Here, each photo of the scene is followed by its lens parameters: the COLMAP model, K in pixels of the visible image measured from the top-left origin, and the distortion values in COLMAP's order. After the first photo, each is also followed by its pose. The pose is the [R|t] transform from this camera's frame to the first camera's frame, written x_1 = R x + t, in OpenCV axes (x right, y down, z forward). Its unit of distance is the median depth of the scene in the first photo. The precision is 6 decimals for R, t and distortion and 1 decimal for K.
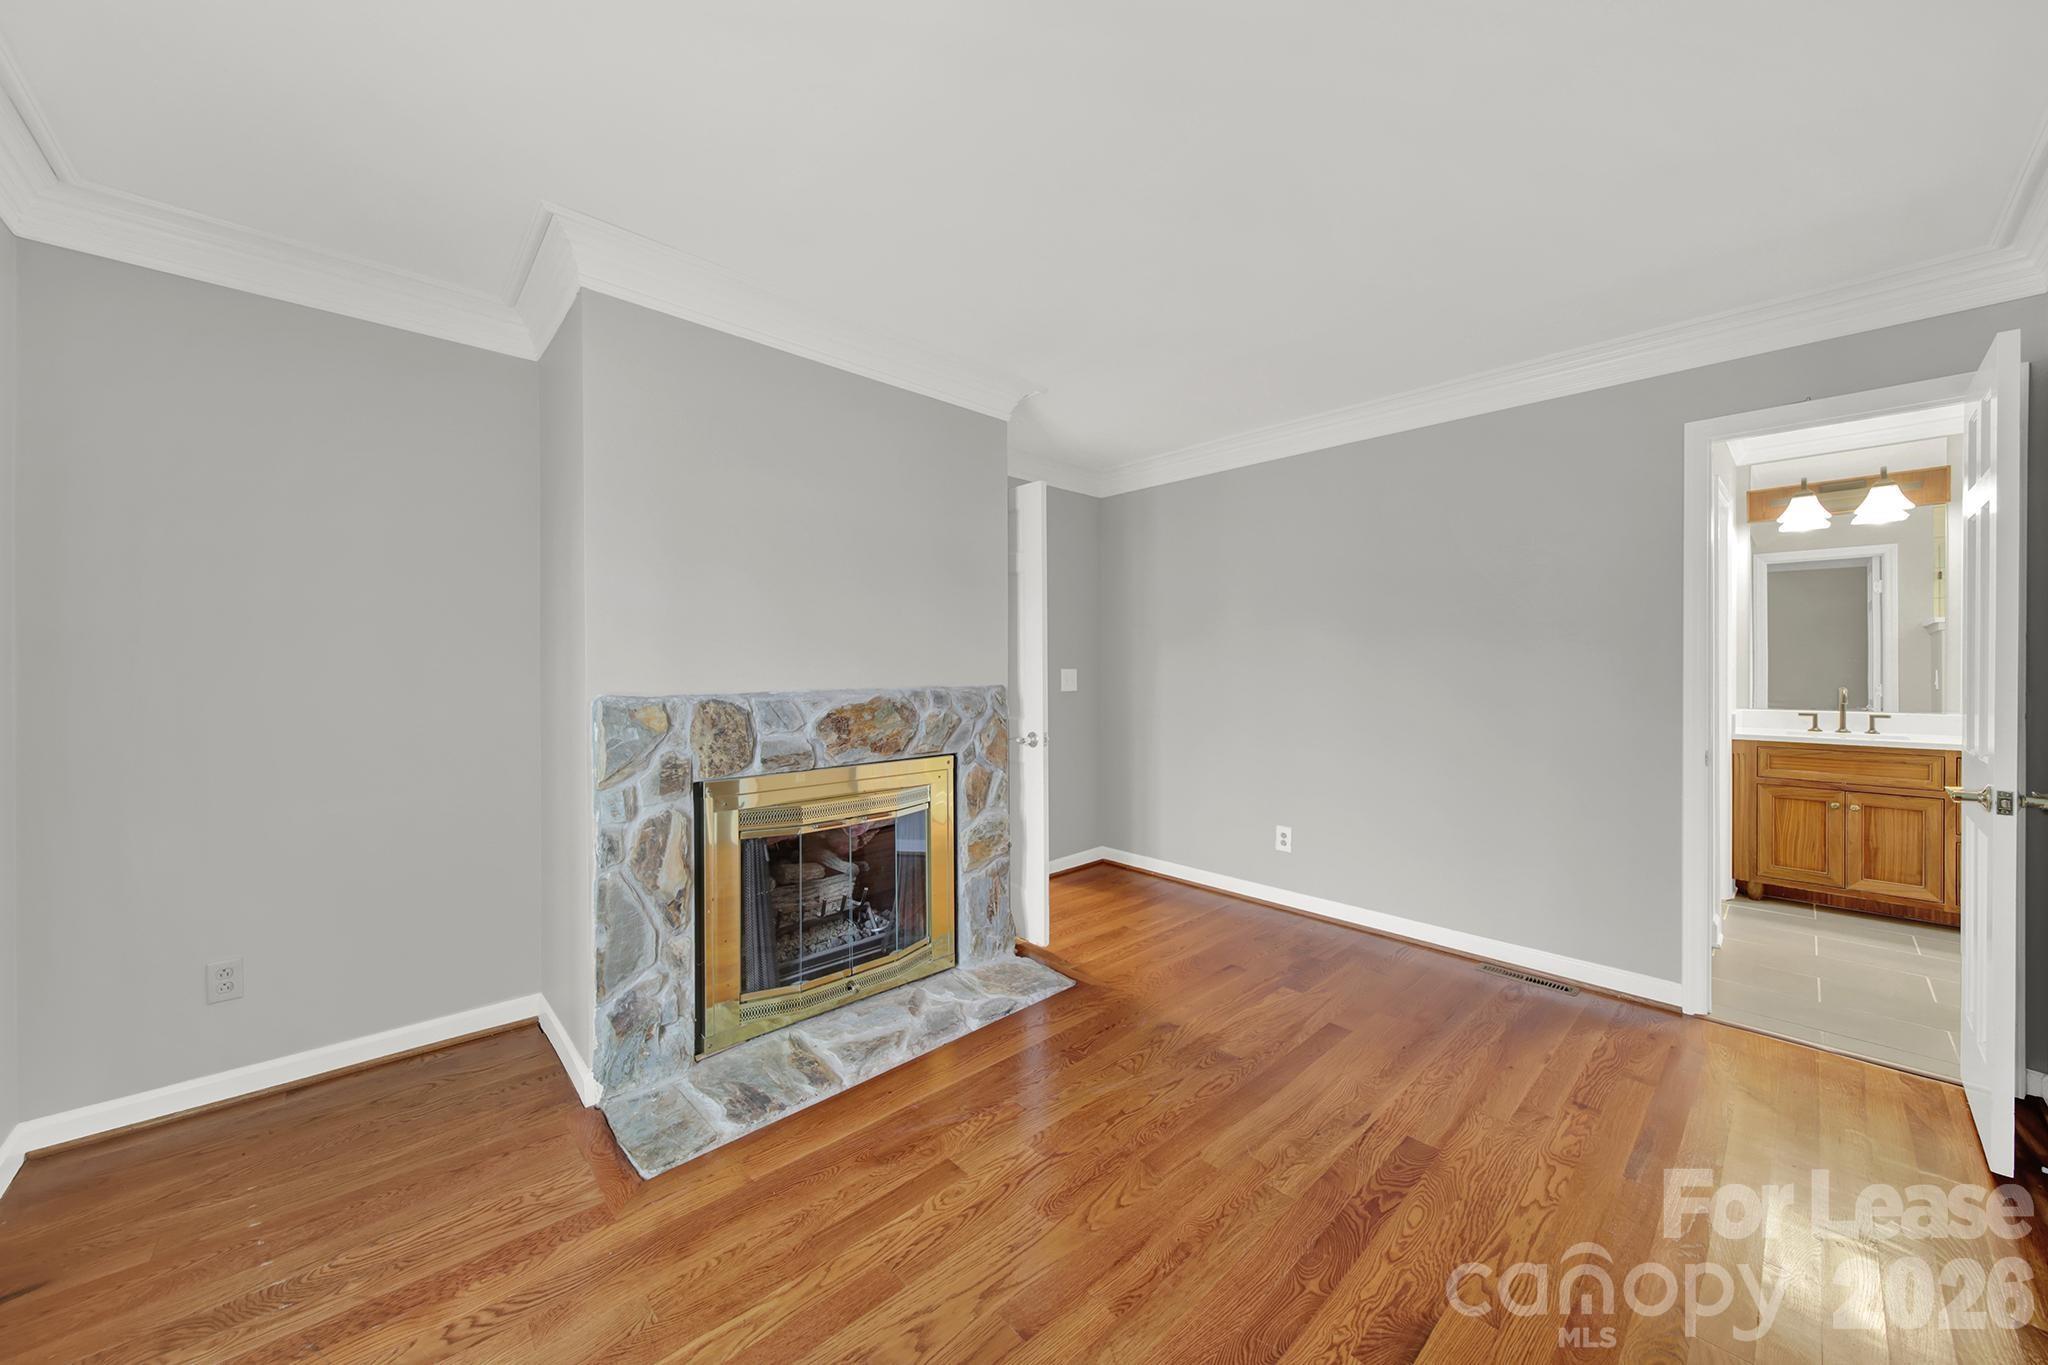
lens RADIAL K [[729.4, 0, 1024.0], [0, 729.4, 682.5], [0, 0, 1]] dist [-0.001834, -0.000639]
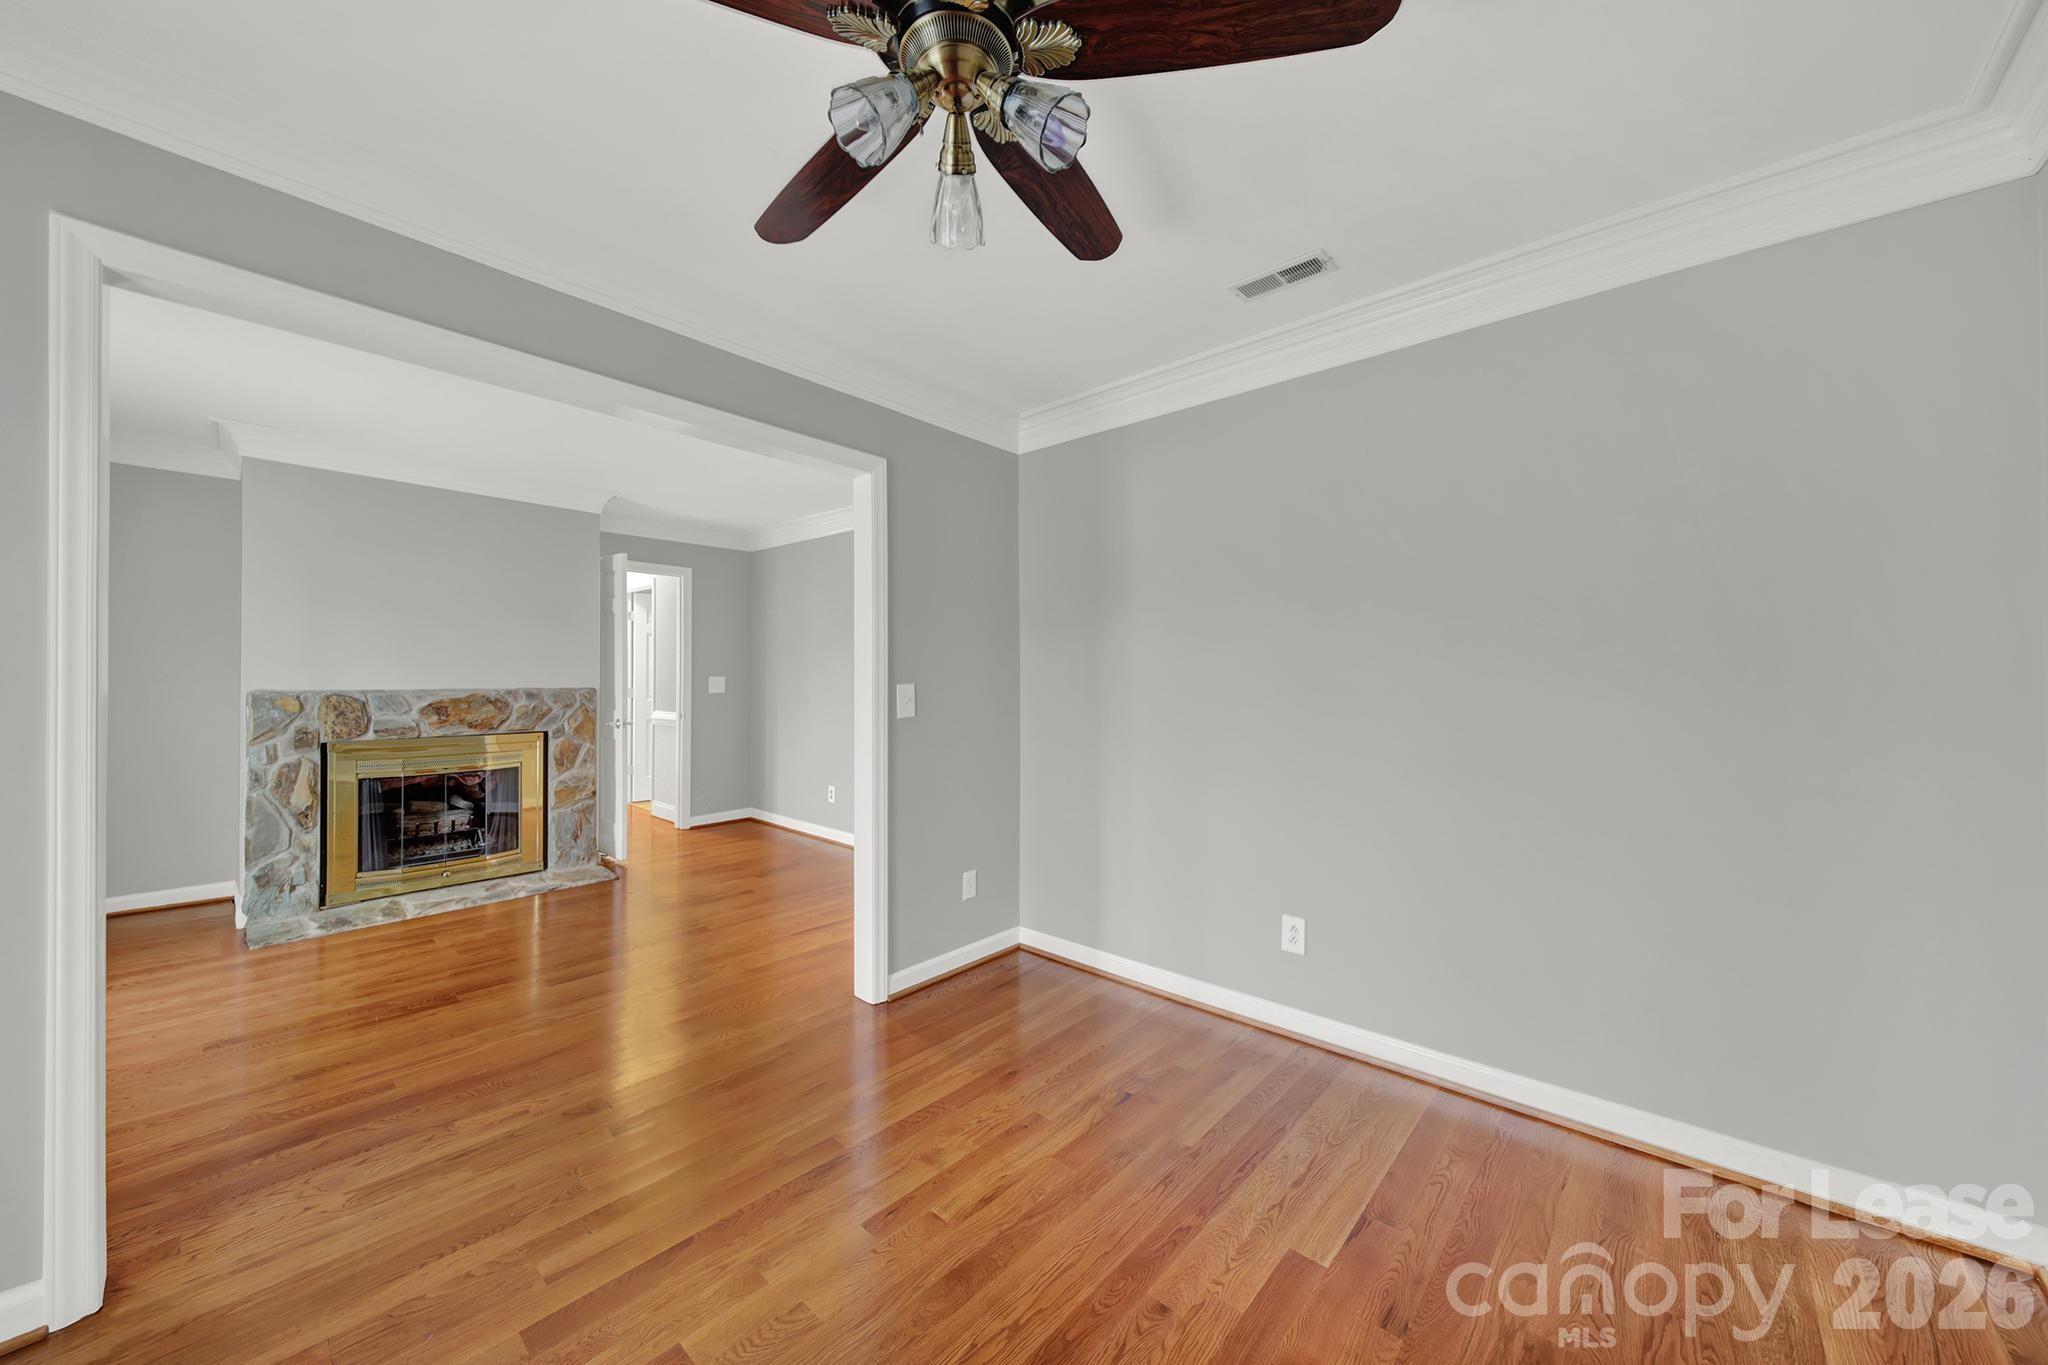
lens RADIAL K [[729.4, 0, 1024.0], [0, 729.4, 682.5], [0, 0, 1]] dist [-0.001834, -0.000639]
pose [[0.995950, 0.006329, 0.089682, 0.996950], [-0.005409, 0.999930, -0.010498, 0.006289], [-0.089742, 0.009970, 0.995915, -0.806417]]
